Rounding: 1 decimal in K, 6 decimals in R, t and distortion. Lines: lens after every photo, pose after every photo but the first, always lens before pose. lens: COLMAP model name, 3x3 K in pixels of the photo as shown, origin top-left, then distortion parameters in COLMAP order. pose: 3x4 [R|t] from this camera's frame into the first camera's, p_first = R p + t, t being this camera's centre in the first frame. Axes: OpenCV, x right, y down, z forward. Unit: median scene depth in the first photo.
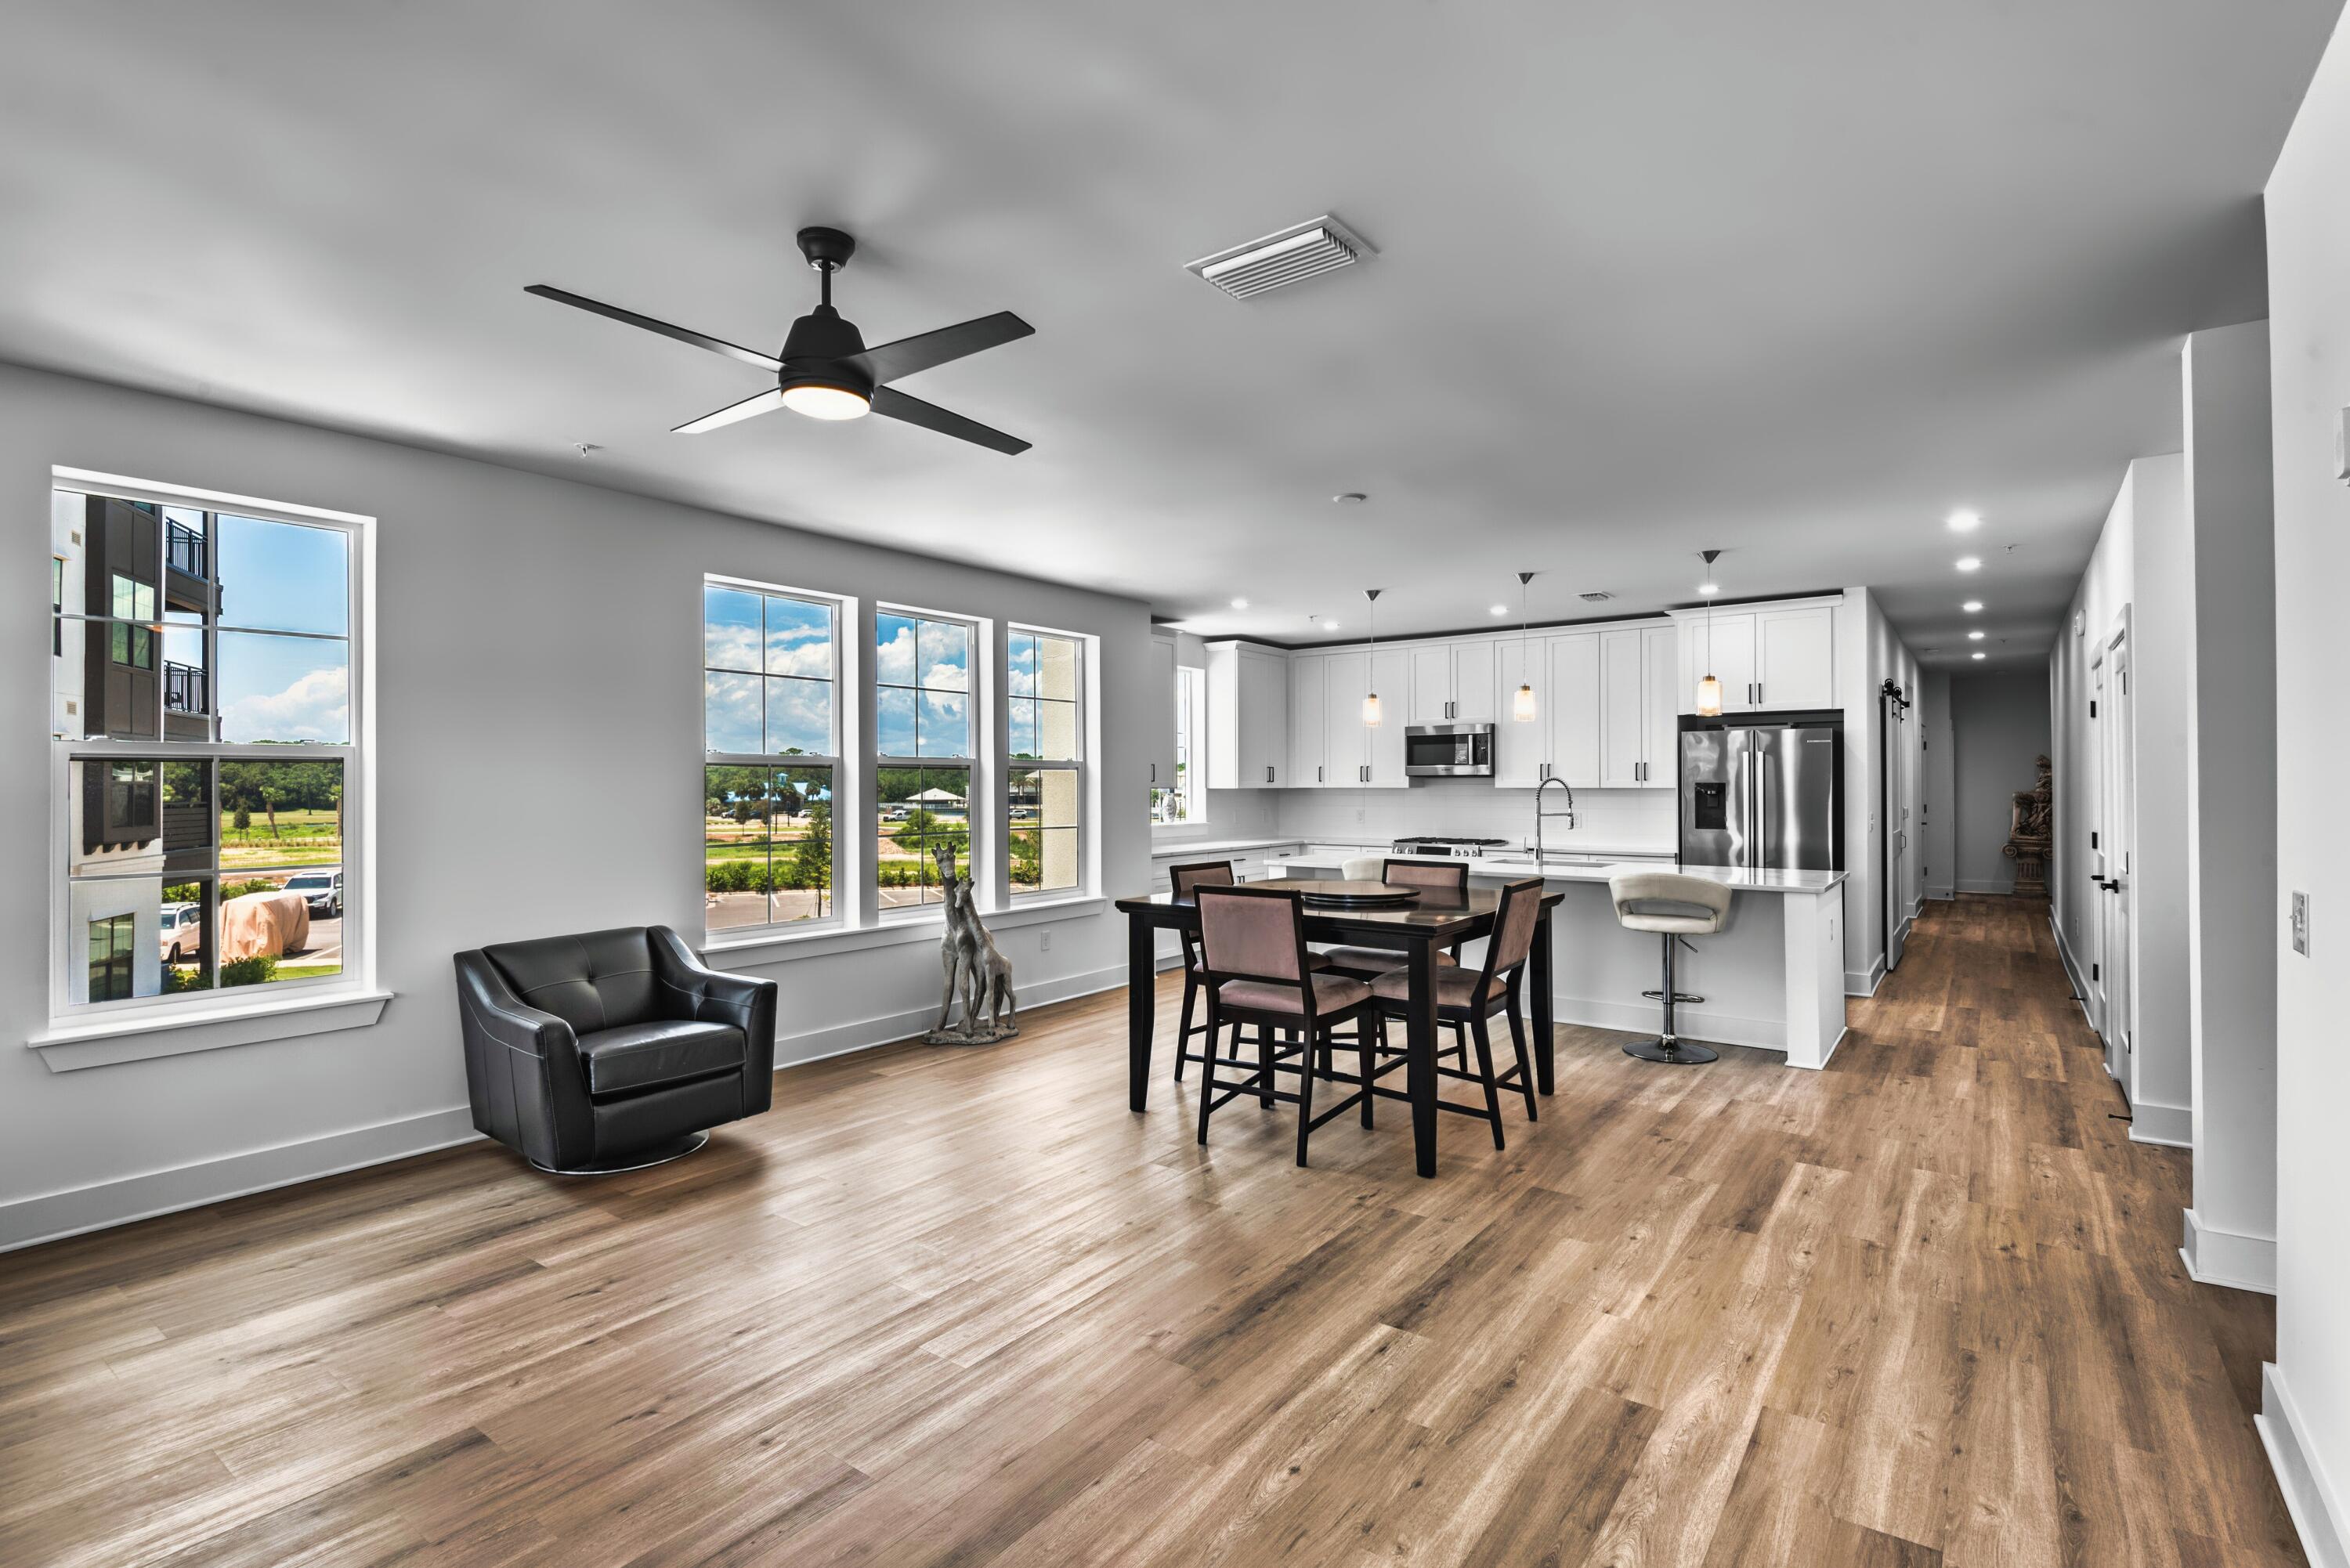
lens RADIAL K [[1105.4, 0, 1175.0], [0, 1105.4, 784.0], [0, 0, 1]] dist [0.012346, 0.000041]
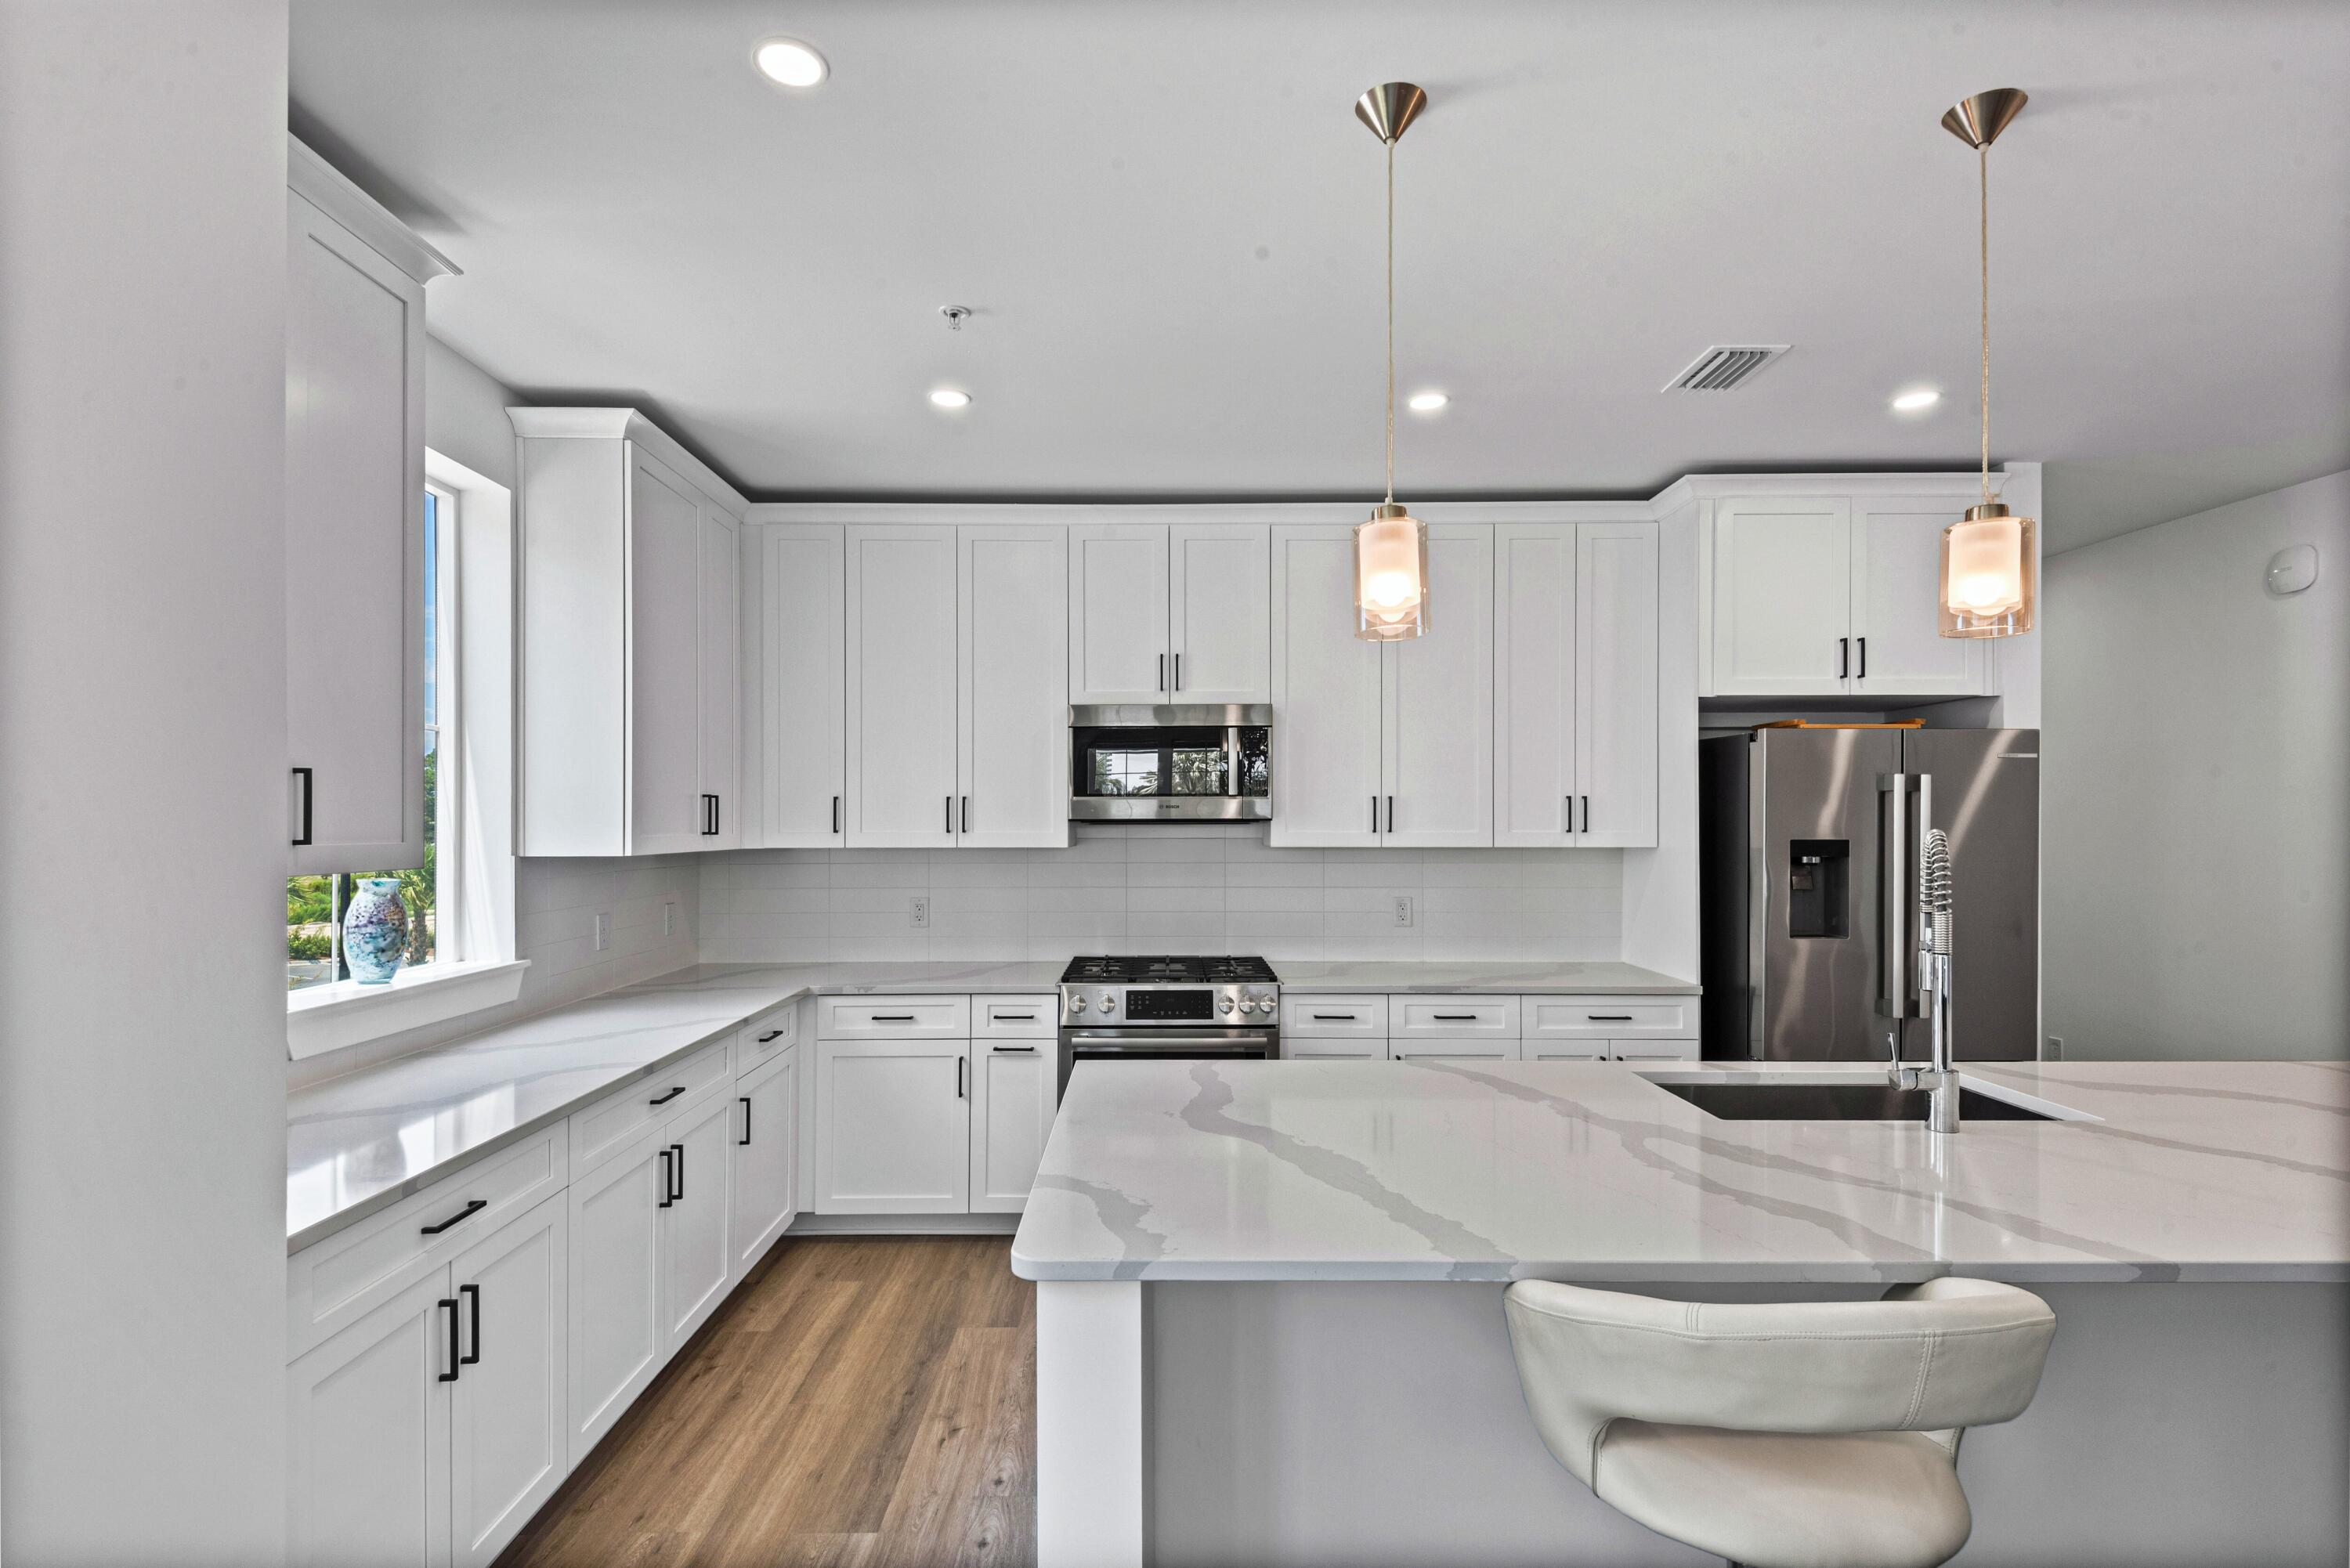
lens RADIAL K [[1097.6, 0, 1175.2], [0, 1097.6, 812.3], [0, 0, 1]] dist [0.030181, -0.000276]
pose [[0.798014, 0.005289, 0.602615, -0.016545], [-0.001984, 0.999979, -0.006149, -0.009693], [-0.602635, 0.003711, 0.798008, 0.786380]]
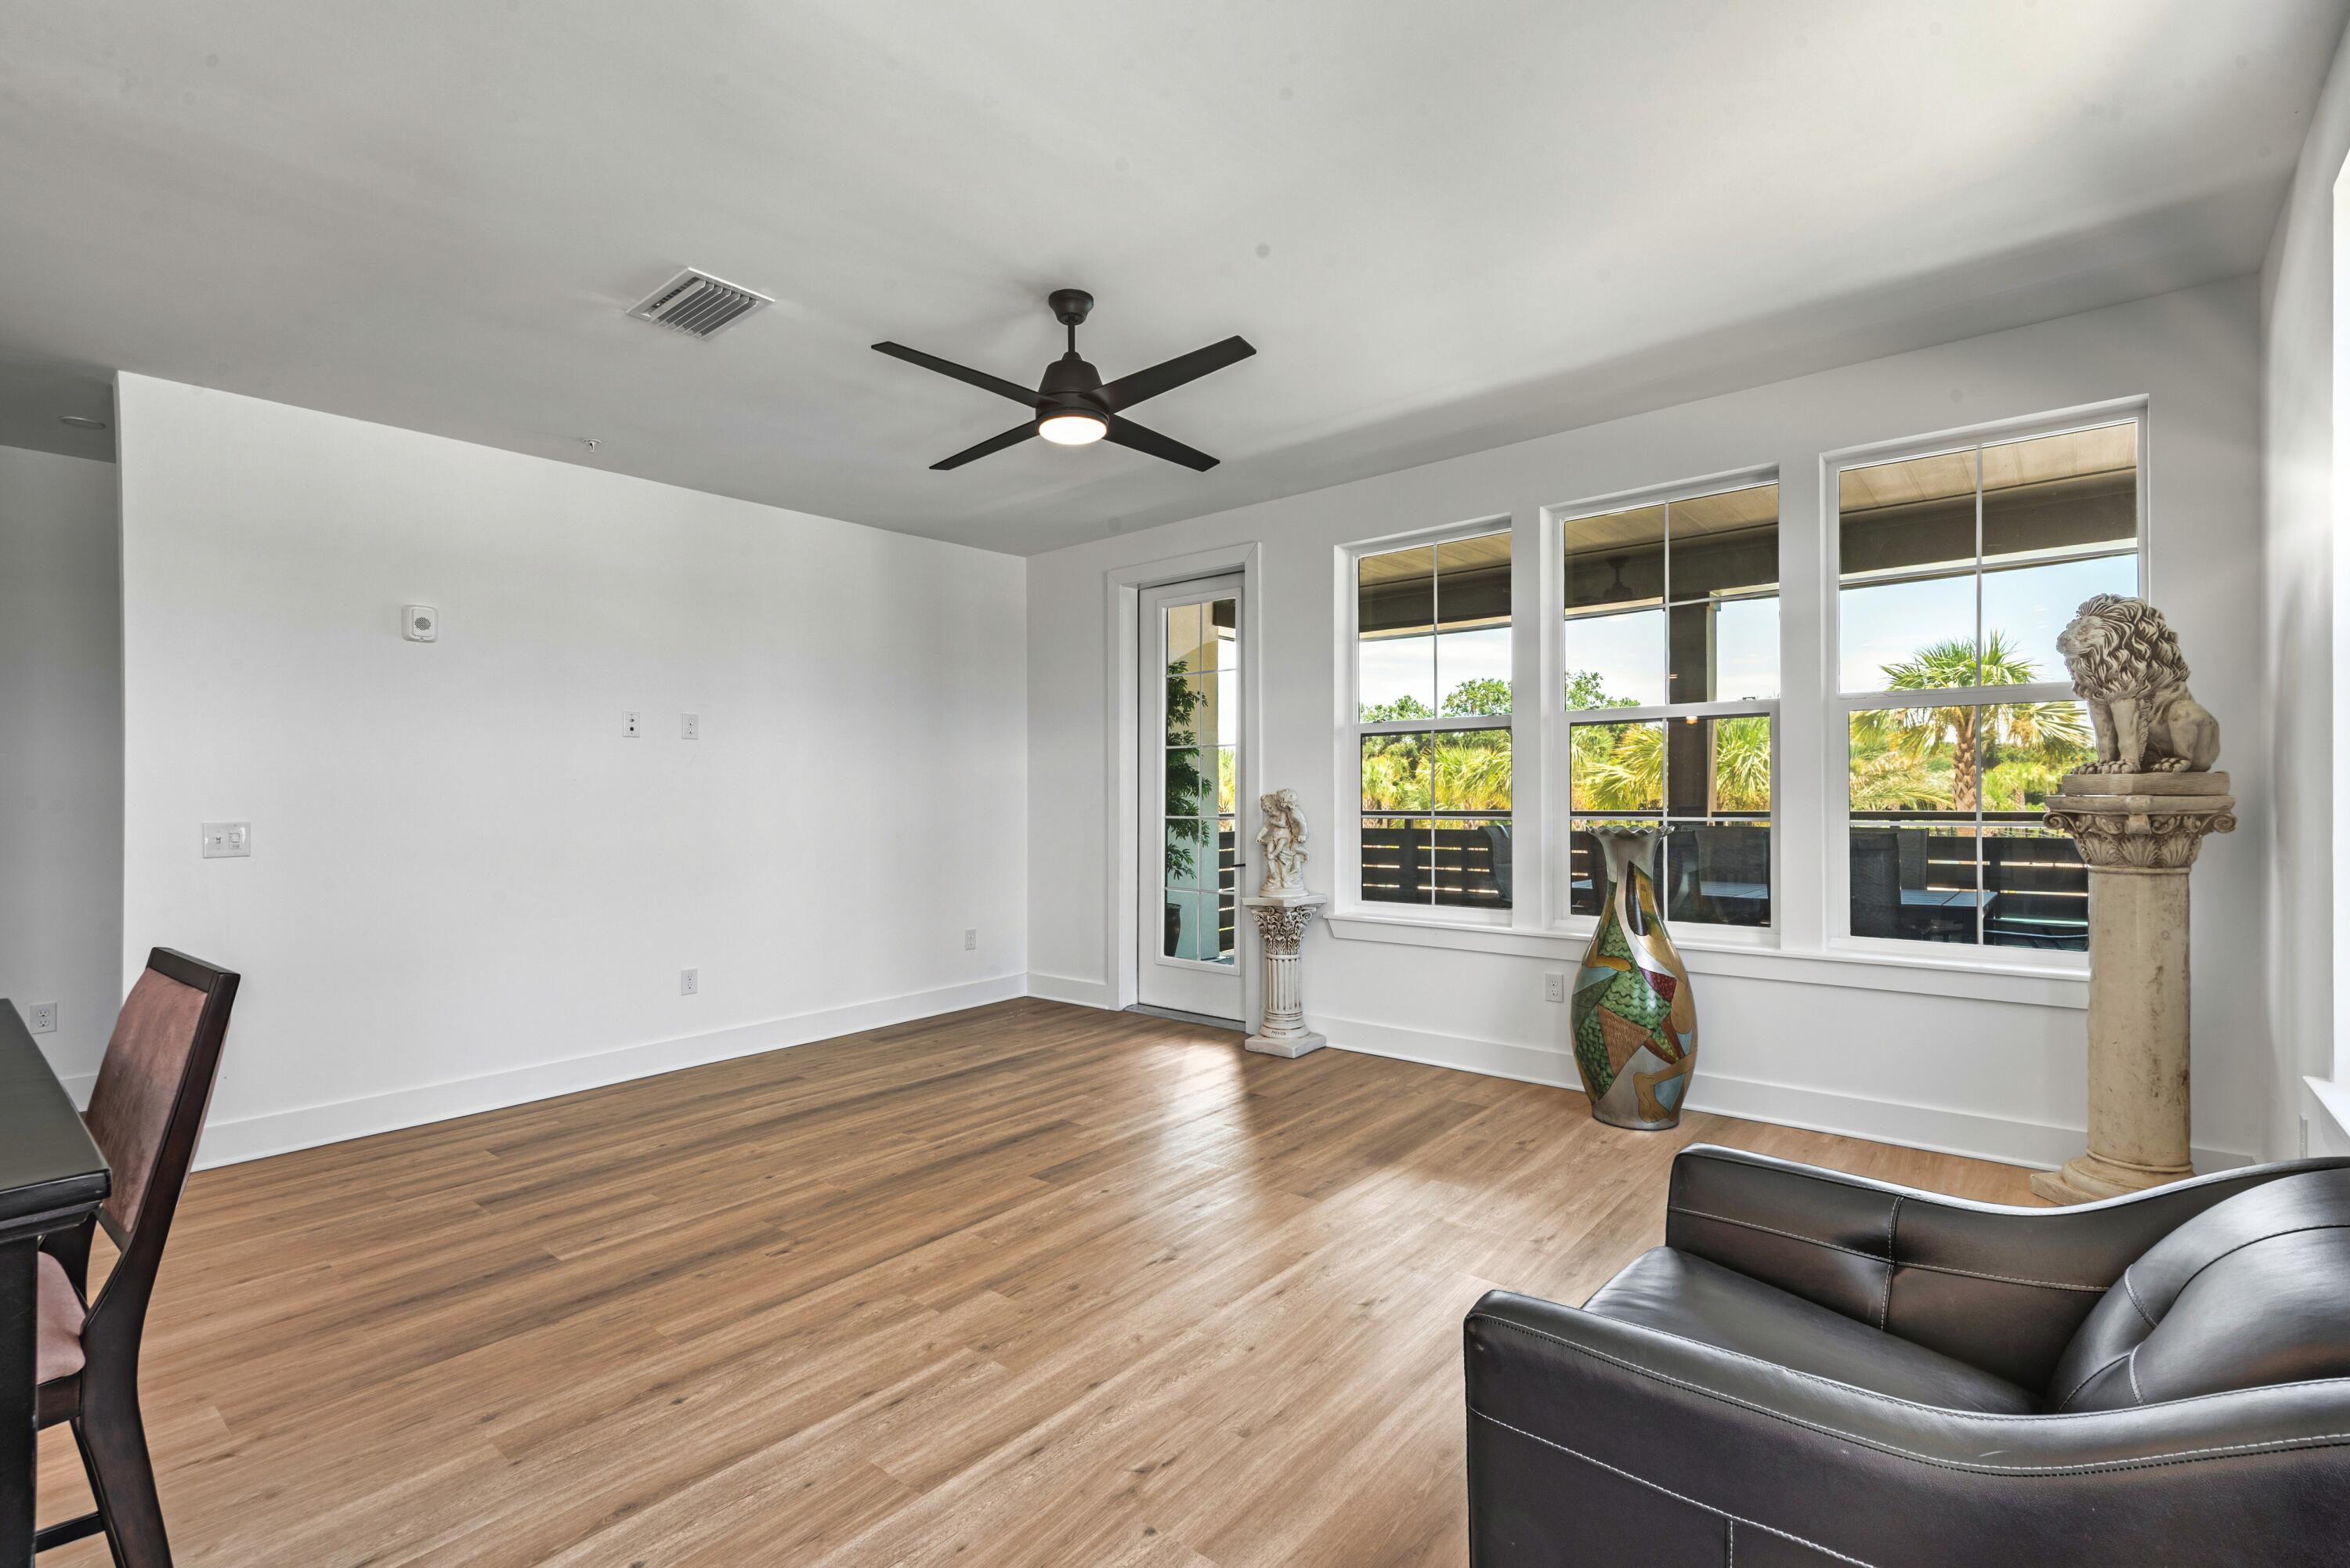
lens RADIAL K [[1064.6, 0, 1176.4], [0, 1064.6, 792.7], [0, 0, 1]] dist [0.025935, -0.017564]
pose [[-0.996925, 0.016832, 0.076533, -0.178805], [0.017091, 0.999850, 0.002736, 0.019830], [-0.076476, 0.004035, -0.997063, 0.735420]]
